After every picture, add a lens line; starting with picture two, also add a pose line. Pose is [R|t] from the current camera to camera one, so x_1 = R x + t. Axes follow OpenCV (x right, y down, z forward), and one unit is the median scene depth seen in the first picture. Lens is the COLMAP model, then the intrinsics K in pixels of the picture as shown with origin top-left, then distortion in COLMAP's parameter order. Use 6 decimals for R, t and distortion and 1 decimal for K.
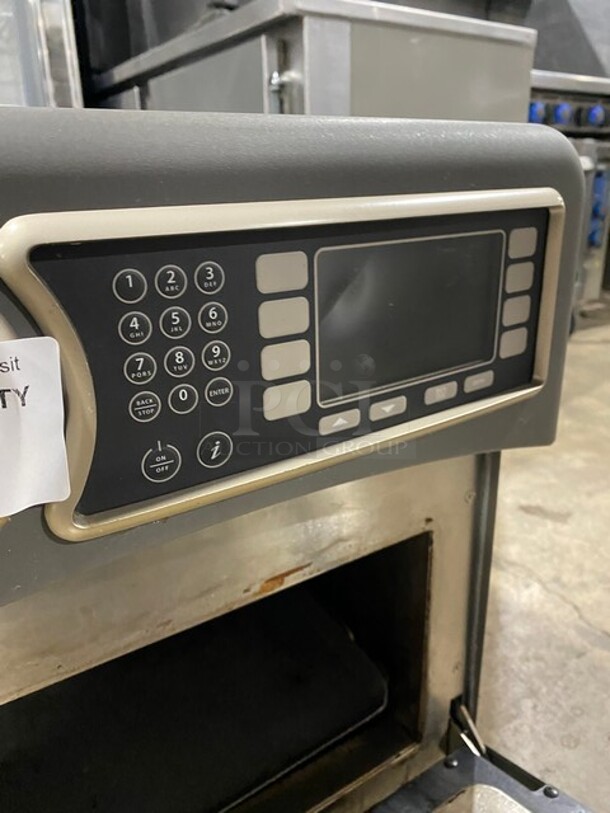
lens RADIAL K [[616.3, 0, 305.0], [0, 616.3, 406.5], [0, 0, 1]] dist [-0.001085, -0.005833]
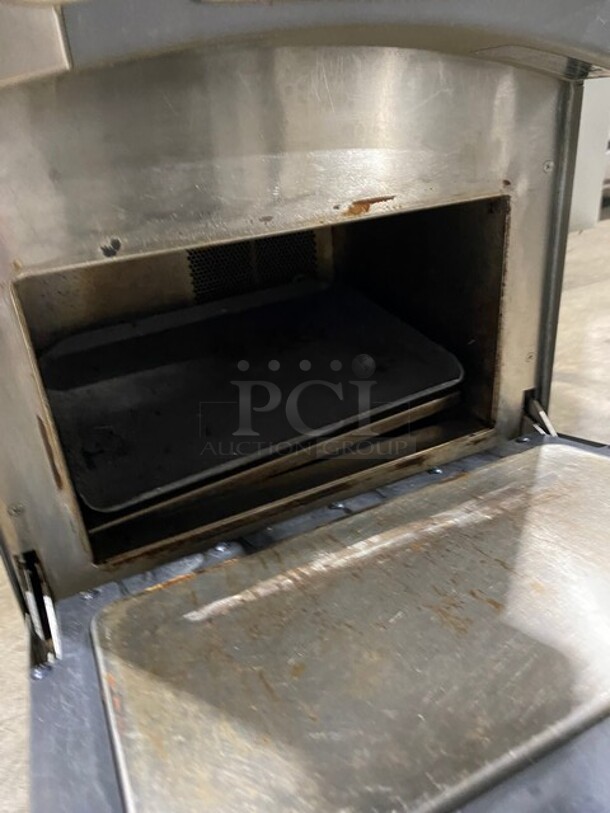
lens RADIAL K [[616.3, 0, 305.0], [0, 616.3, 406.5], [0, 0, 1]] dist [-0.001085, -0.005833]
pose [[0.991541, 0.007551, -0.129574, -0.002297], [0.006363, 0.994278, 0.106630, 0.404149], [0.129638, -0.106553, 0.985820, -0.114857]]
